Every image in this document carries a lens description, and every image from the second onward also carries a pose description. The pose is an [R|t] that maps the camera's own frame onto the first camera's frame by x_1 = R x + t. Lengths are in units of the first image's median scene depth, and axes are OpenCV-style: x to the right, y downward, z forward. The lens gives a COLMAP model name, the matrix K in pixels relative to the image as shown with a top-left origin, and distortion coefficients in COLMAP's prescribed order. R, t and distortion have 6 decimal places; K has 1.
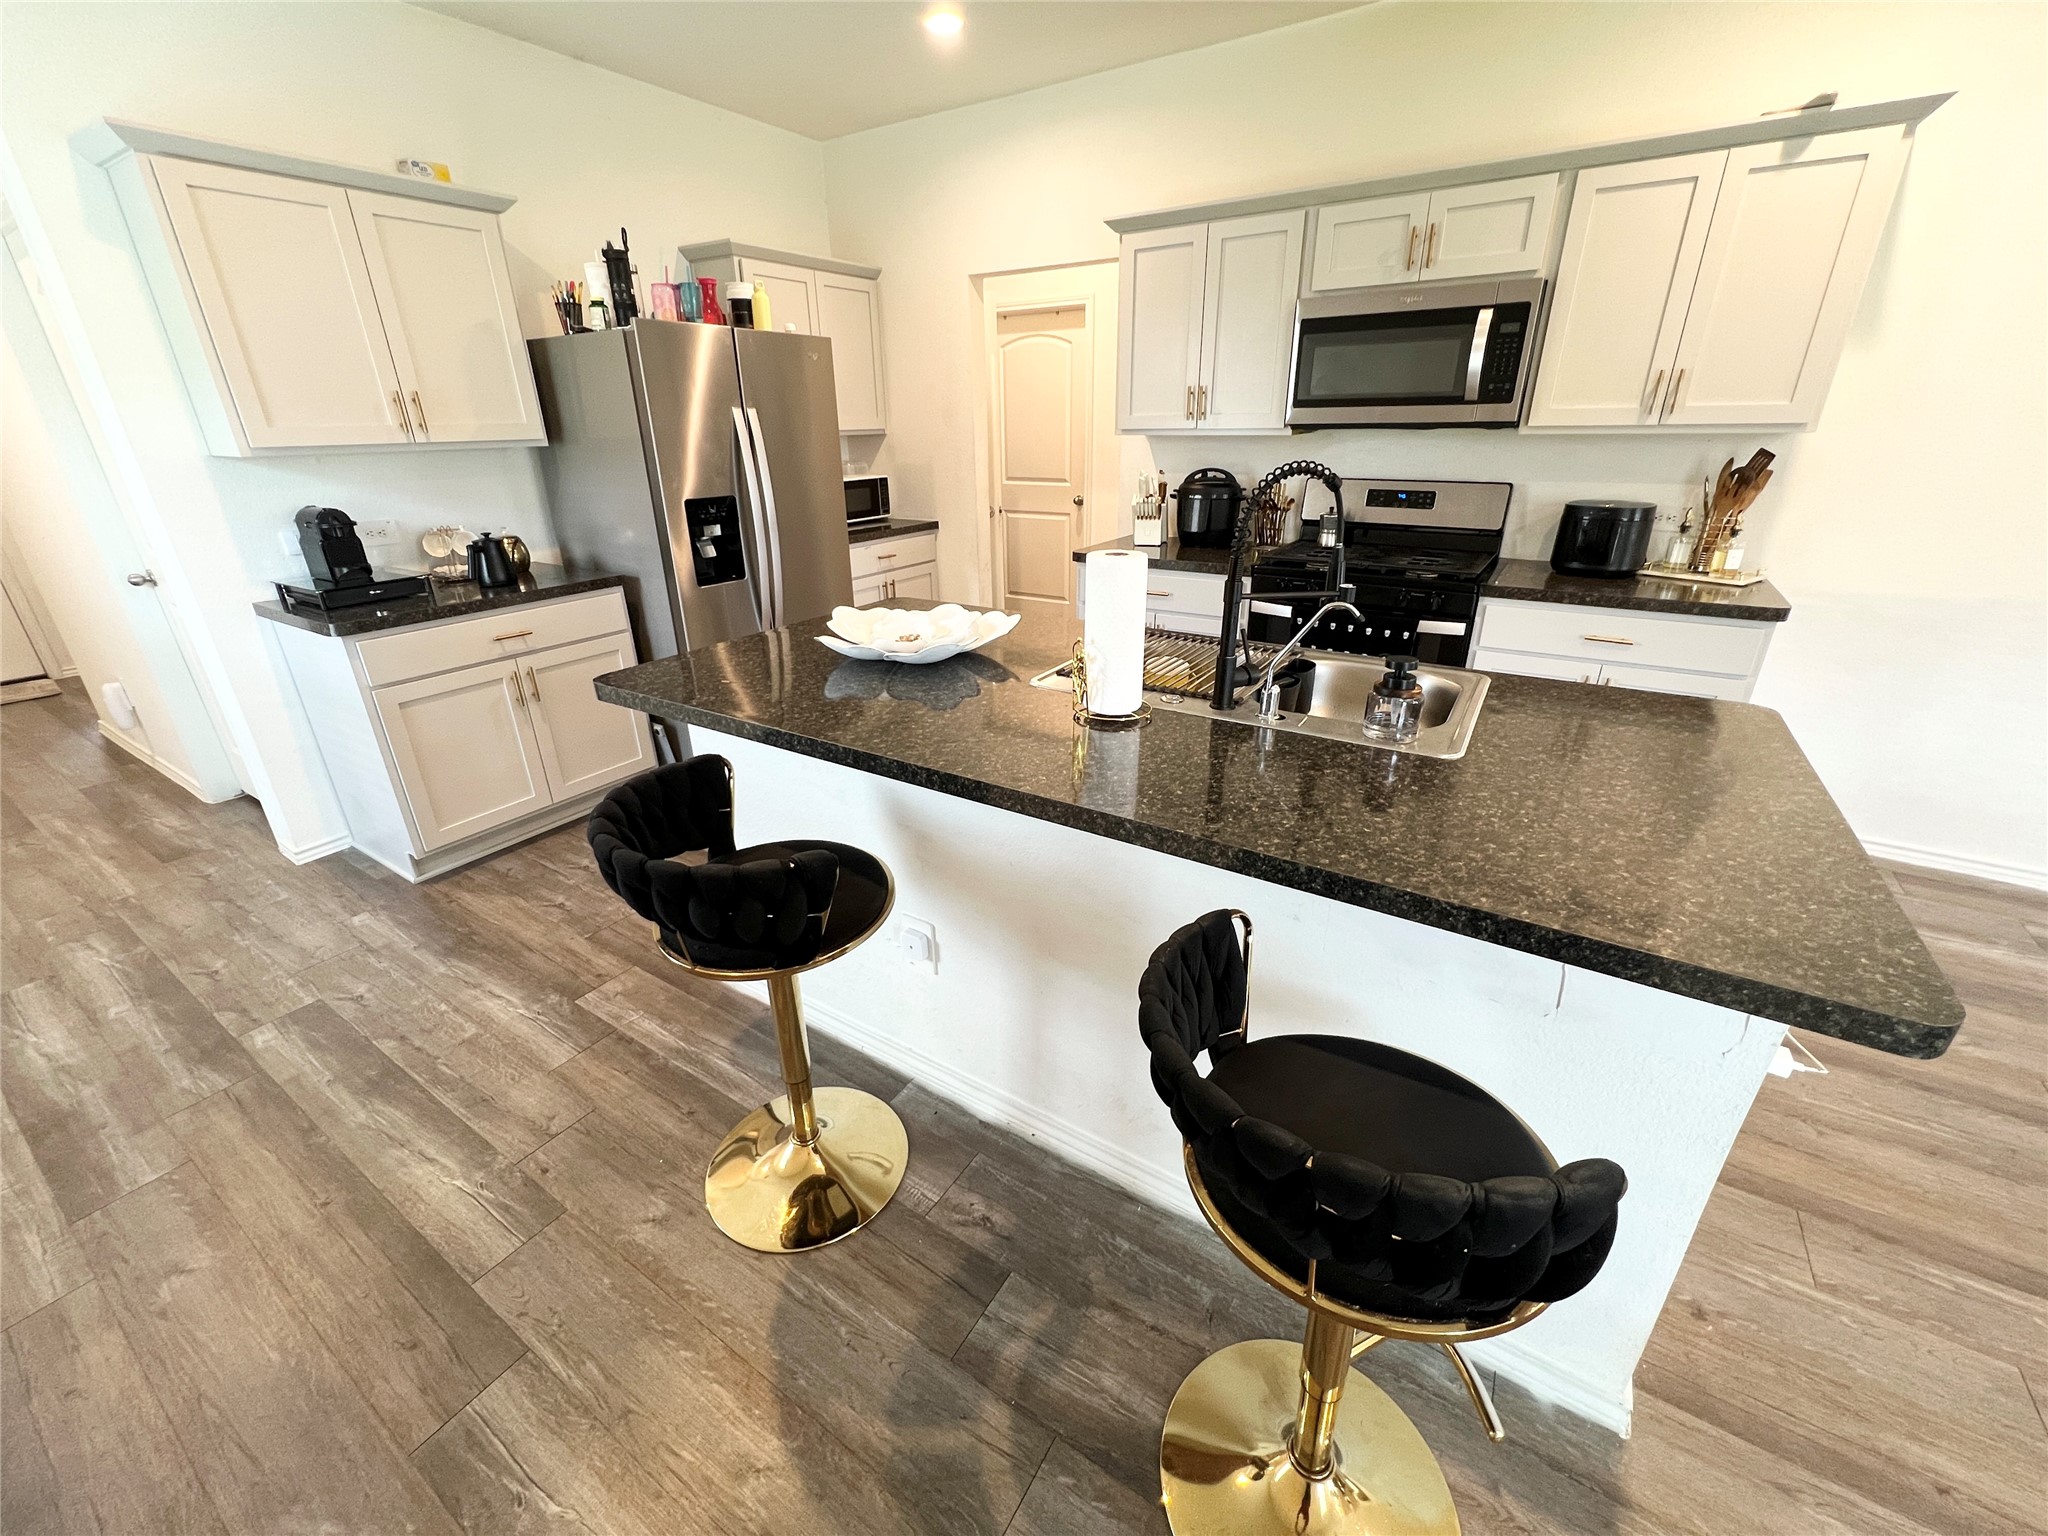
lens RADIAL K [[822.6, 0, 1018.9], [0, 822.6, 761.1], [0, 0, 1]] dist [0.001476, 0.000029]
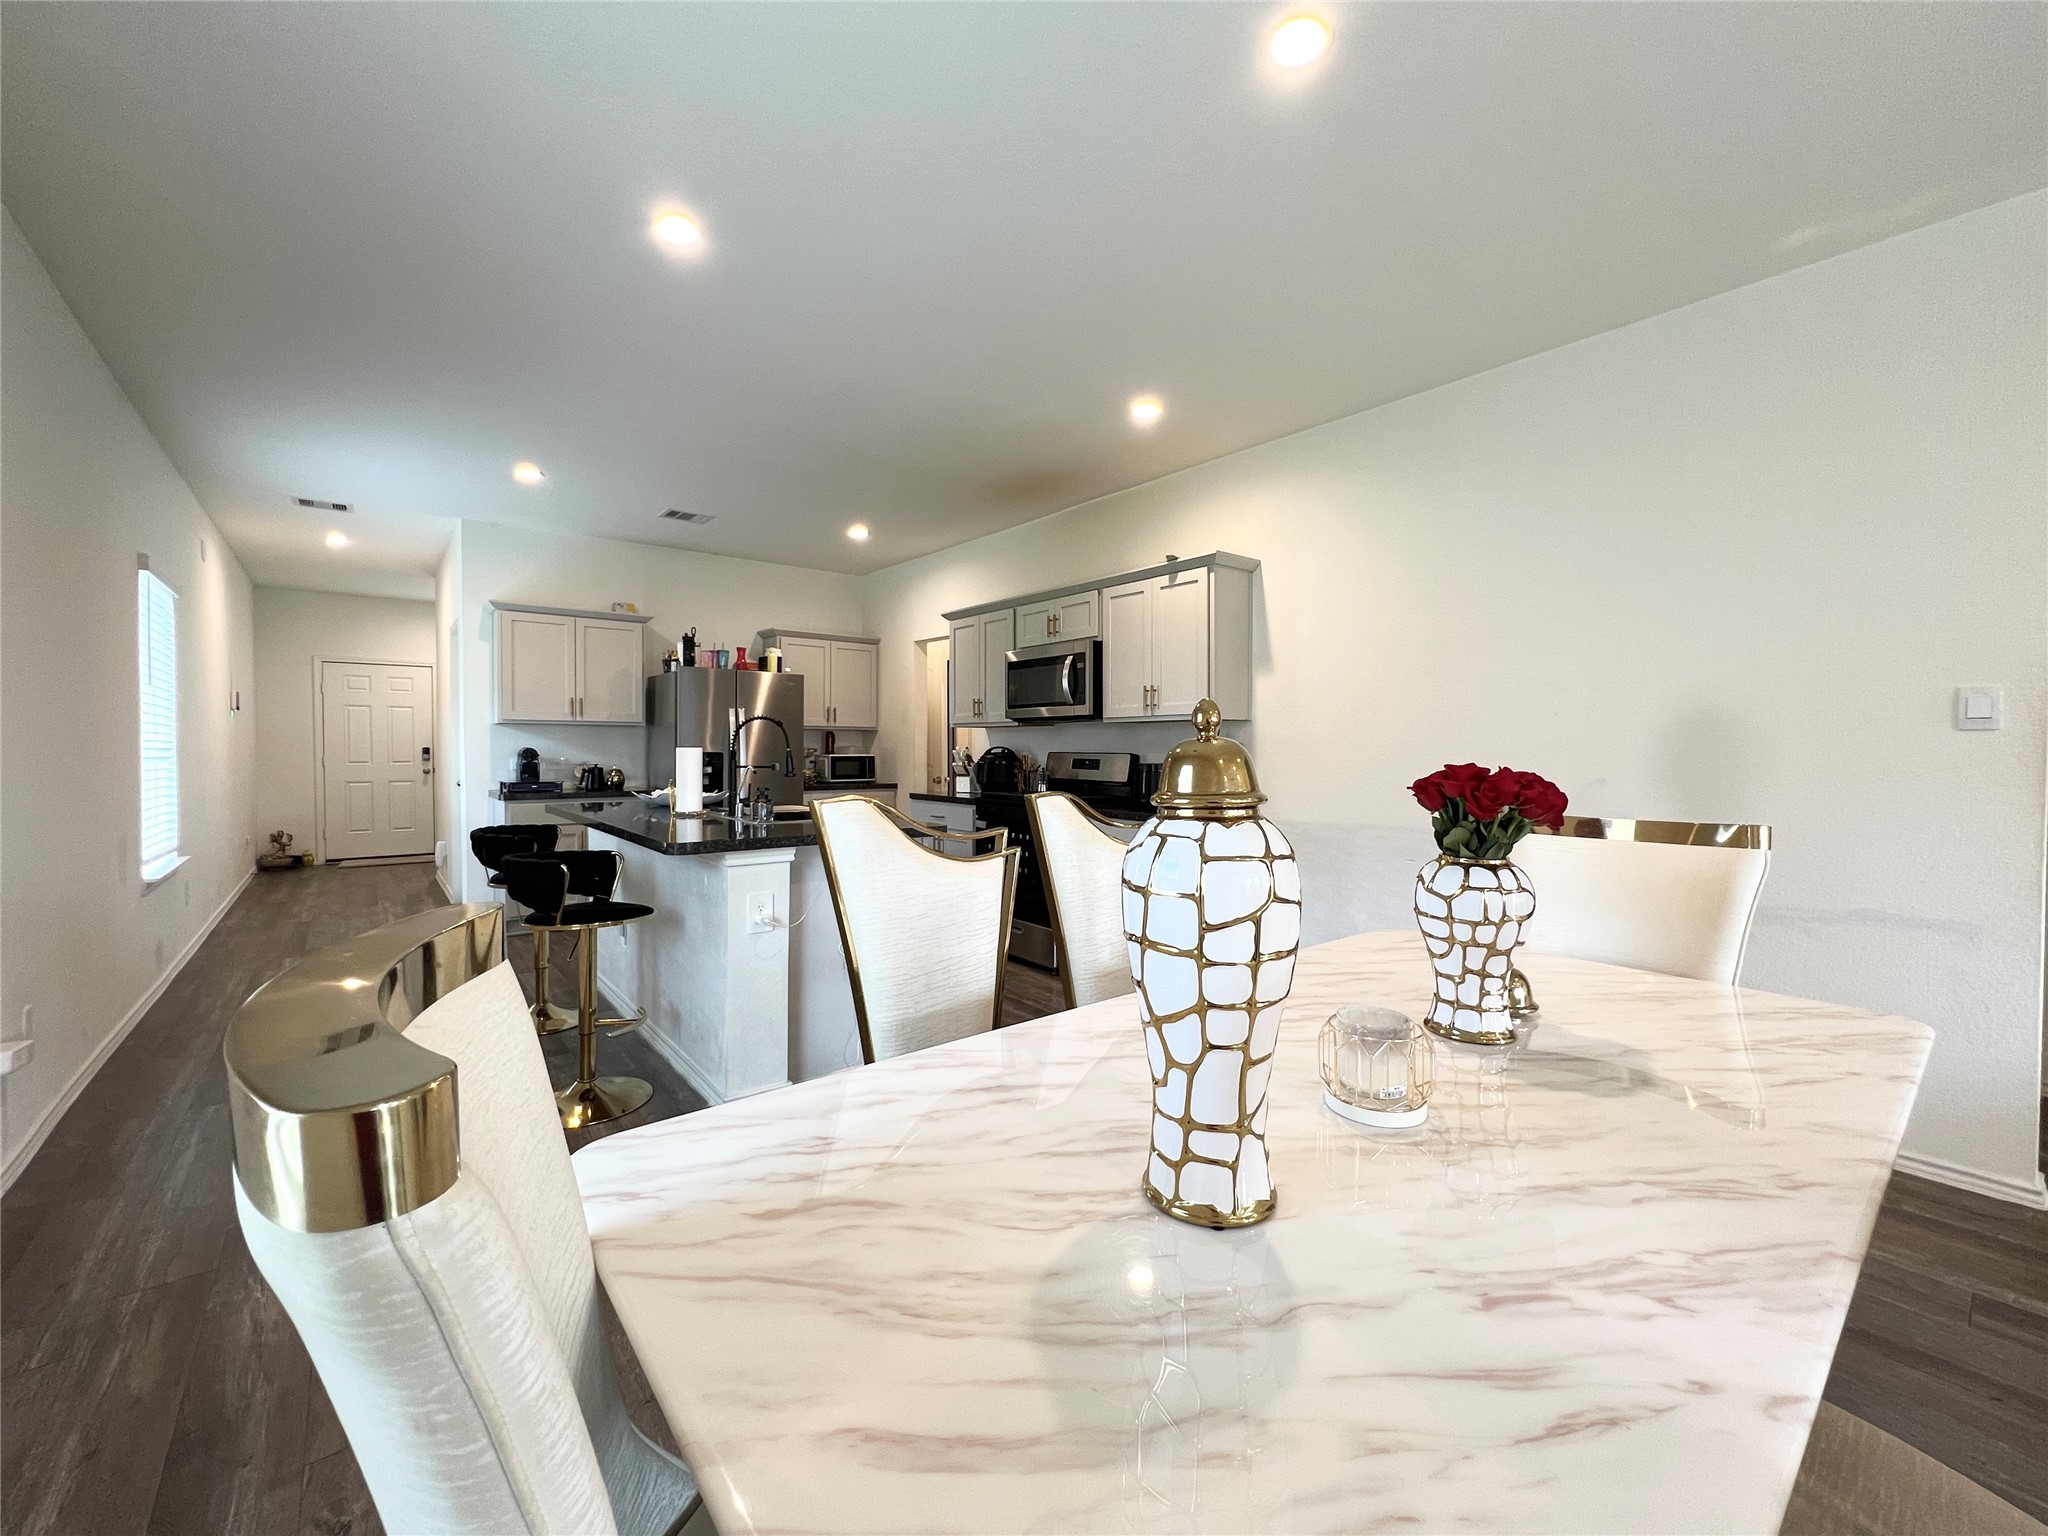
lens RADIAL K [[822.6, 0, 1028.0], [0, 822.6, 766.9], [0, 0, 1]] dist [0.001476, 0.000029]
pose [[0.950612, 0.026004, -0.309291, 0.986399], [-0.136503, 0.929969, -0.341356, 0.270534], [0.278754, 0.366717, 0.887589, -0.475084]]
